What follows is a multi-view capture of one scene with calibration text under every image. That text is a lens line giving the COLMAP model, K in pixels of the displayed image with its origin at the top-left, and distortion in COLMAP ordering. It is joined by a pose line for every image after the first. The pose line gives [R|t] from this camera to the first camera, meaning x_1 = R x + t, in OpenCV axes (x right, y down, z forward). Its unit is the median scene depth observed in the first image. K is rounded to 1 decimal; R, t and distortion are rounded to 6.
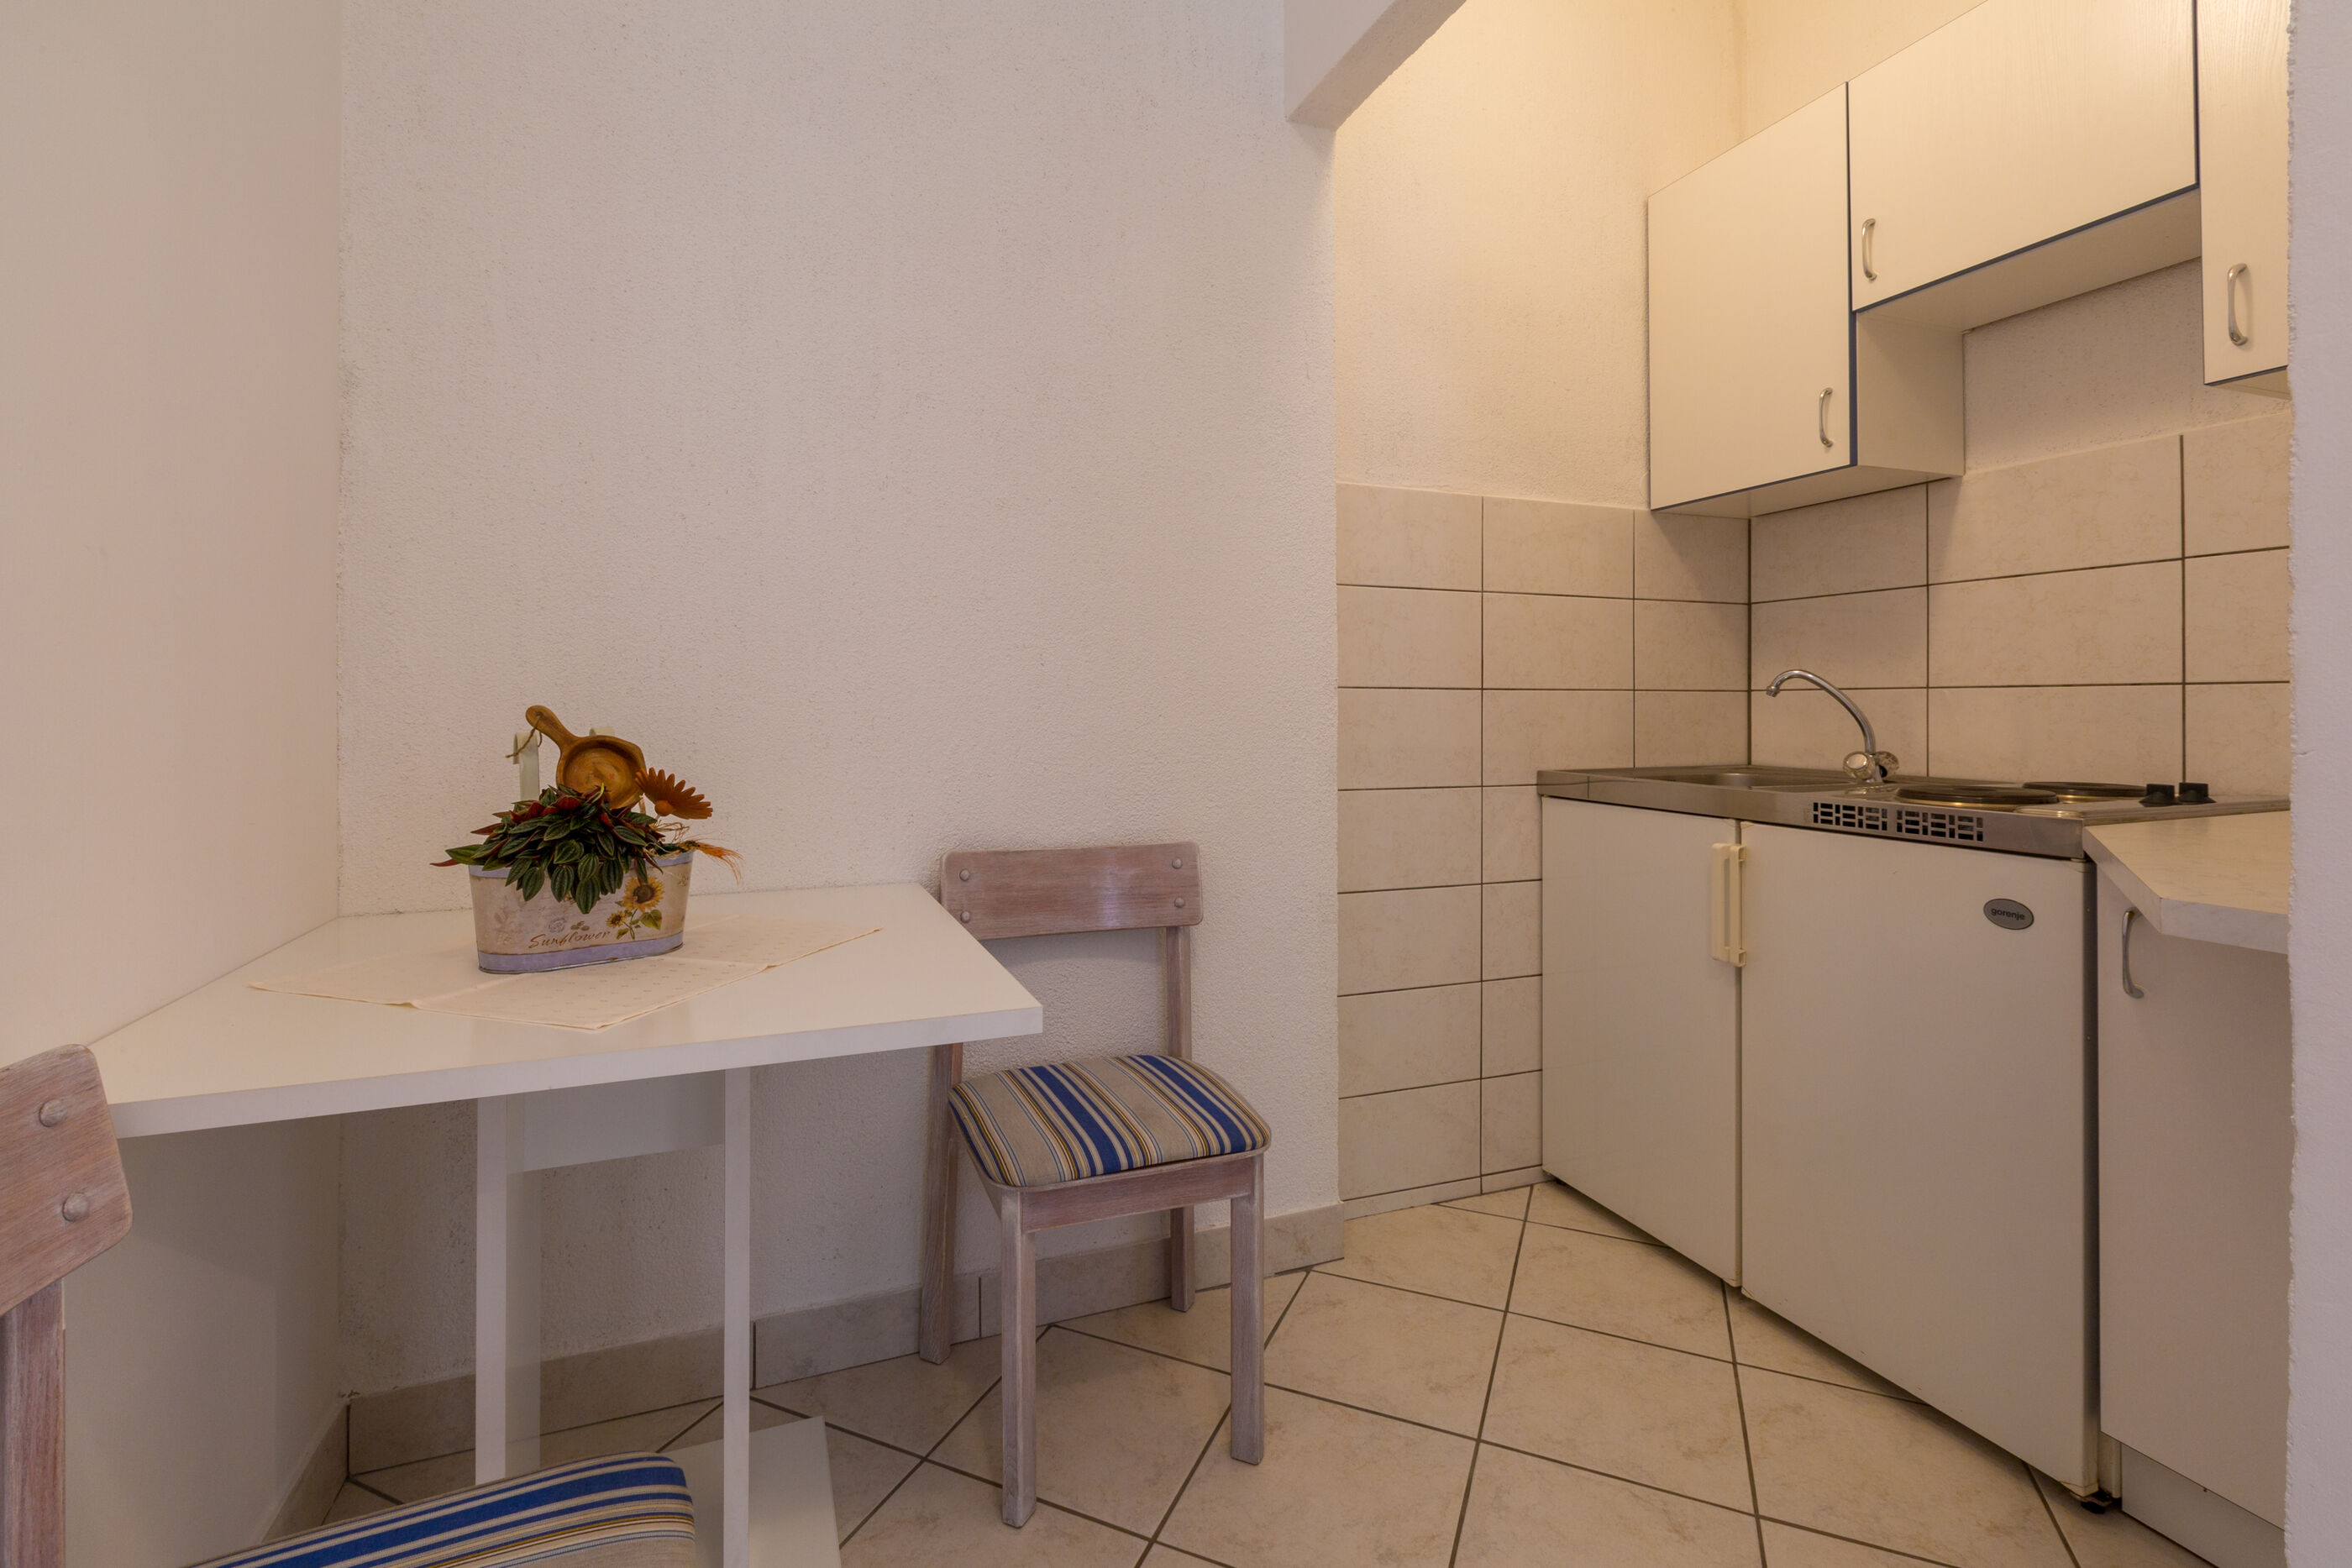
lens RADIAL K [[1089.2, 0, 1170.8], [0, 1089.2, 701.9], [0, 0, 1]] dist [0.002293, 0.000339]
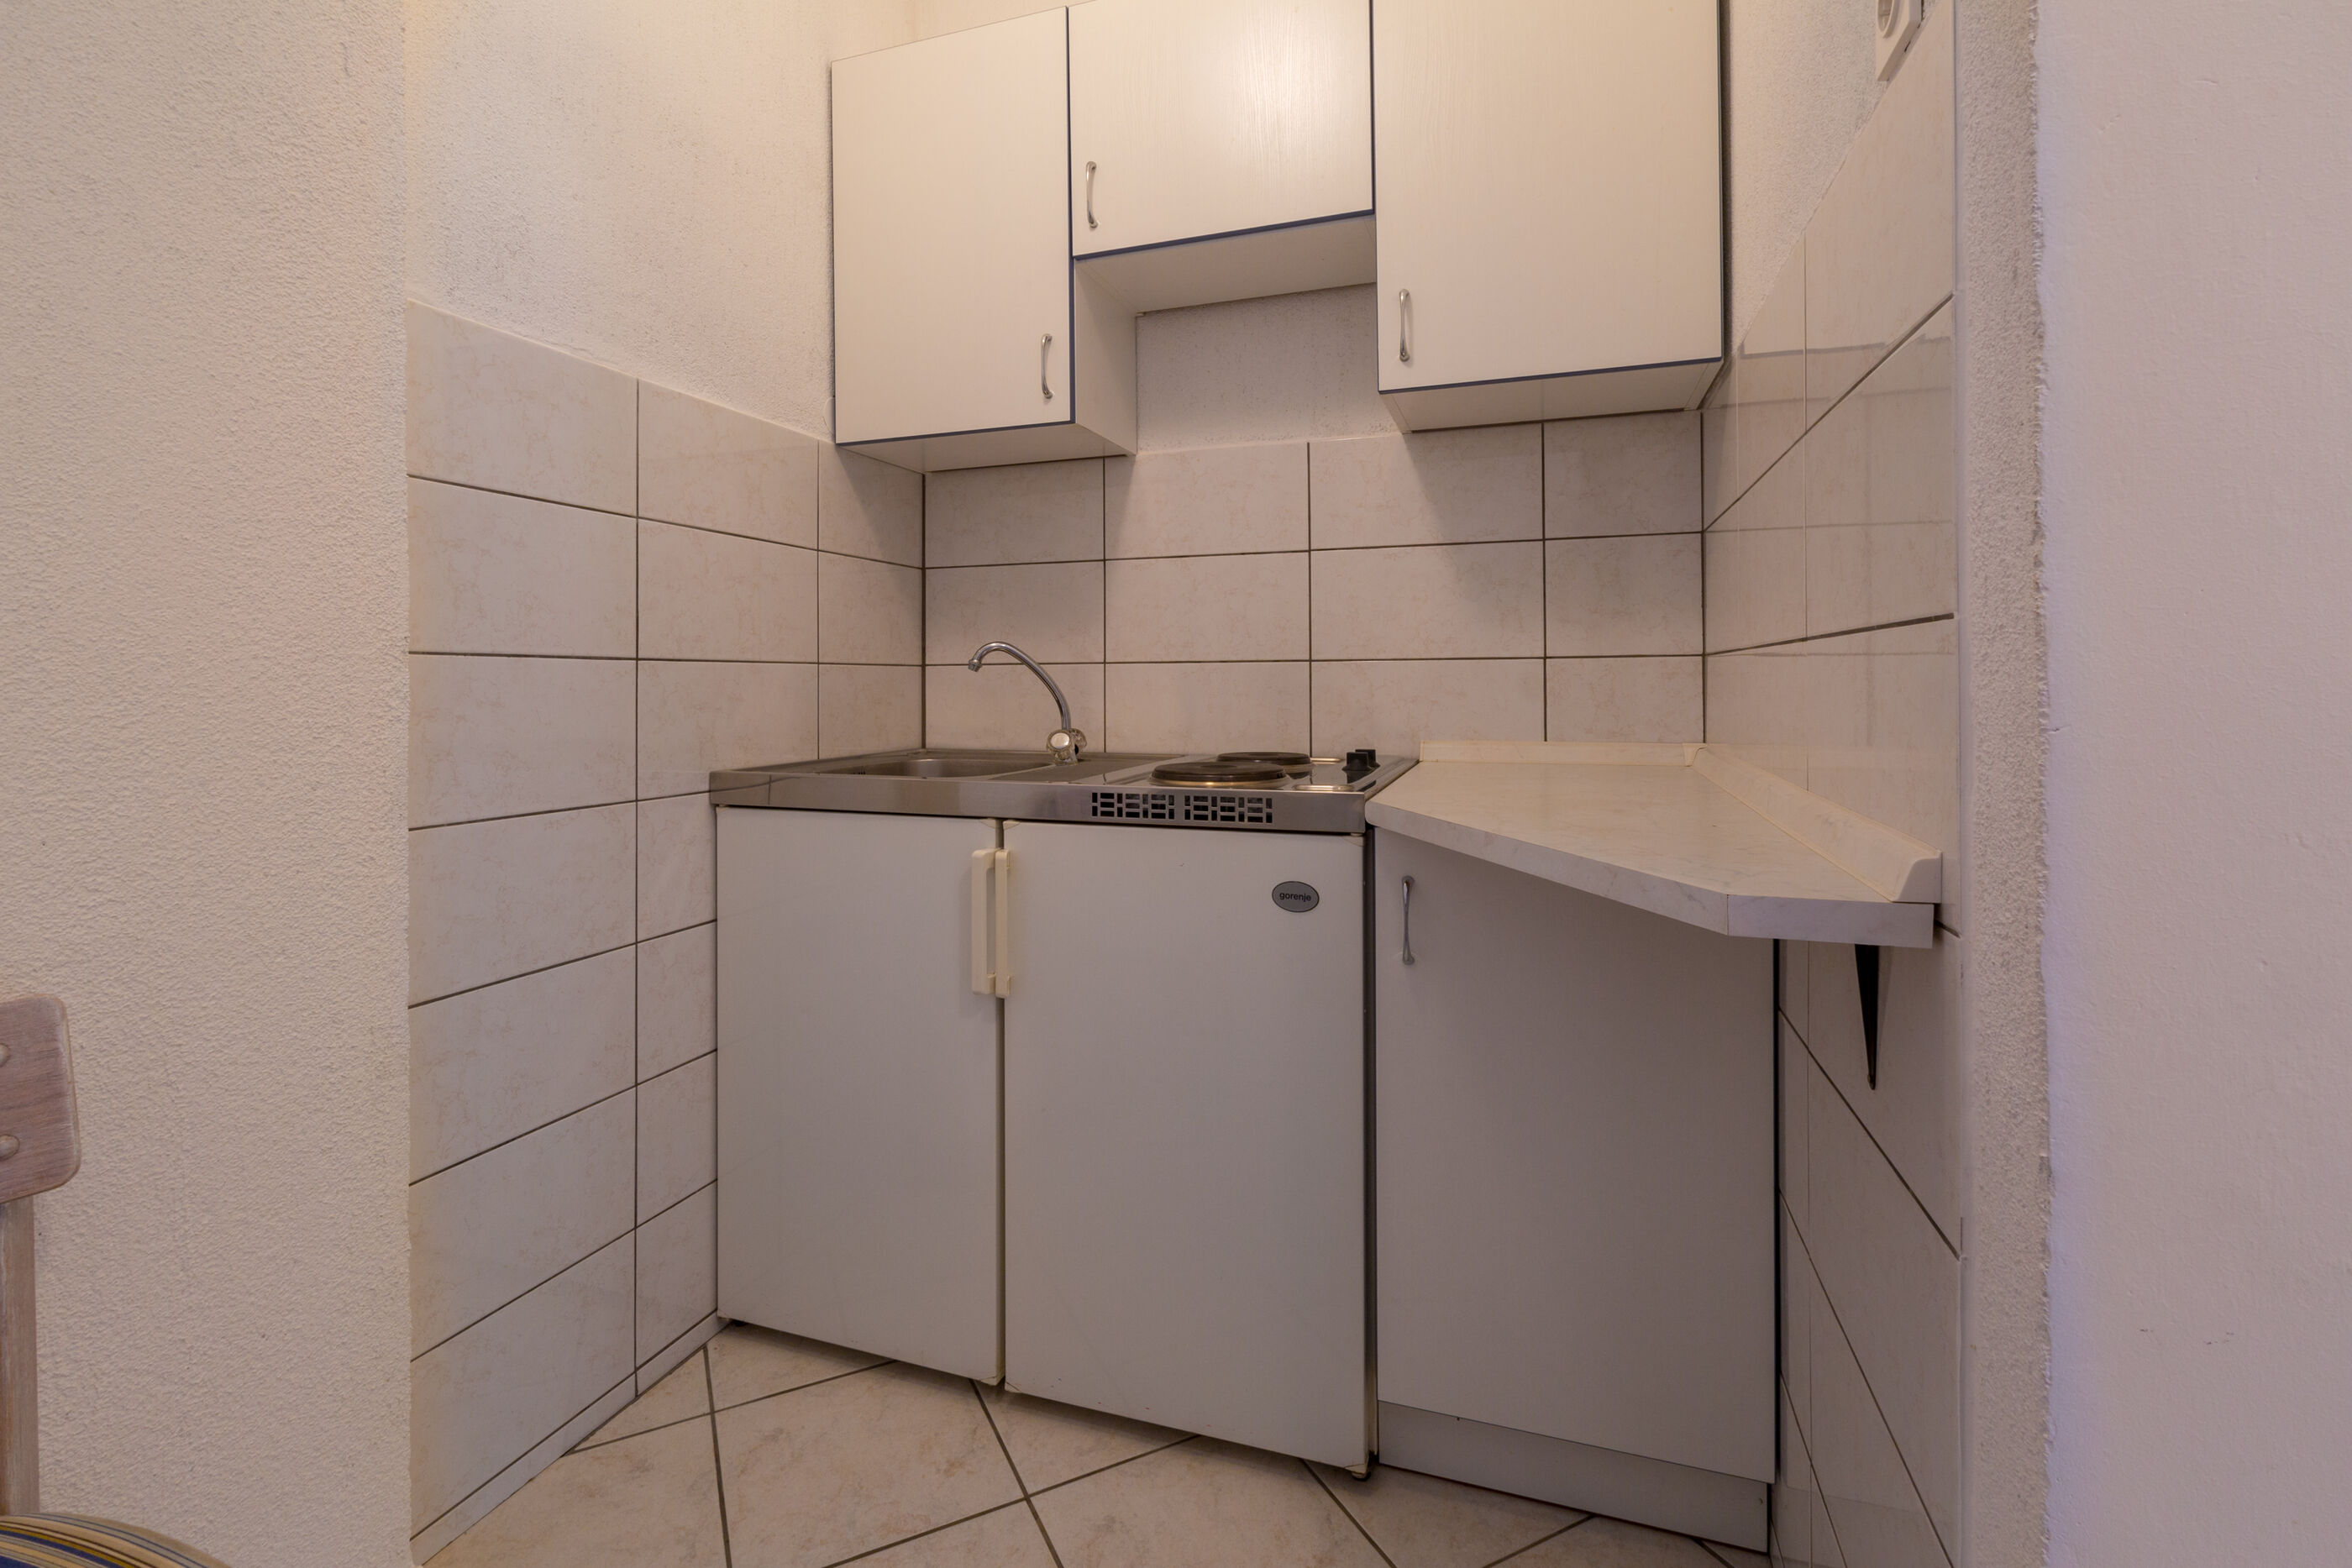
lens RADIAL K [[1089.2, 0, 1199.4], [0, 1089.2, 675.9], [0, 0, 1]] dist [0.002293, 0.000339]
pose [[0.636966, 0.000770, 0.770892, -0.019919], [0.001800, 0.999995, -0.002486, 0.001235], [-0.770890, 0.002972, 0.636961, 0.315735]]
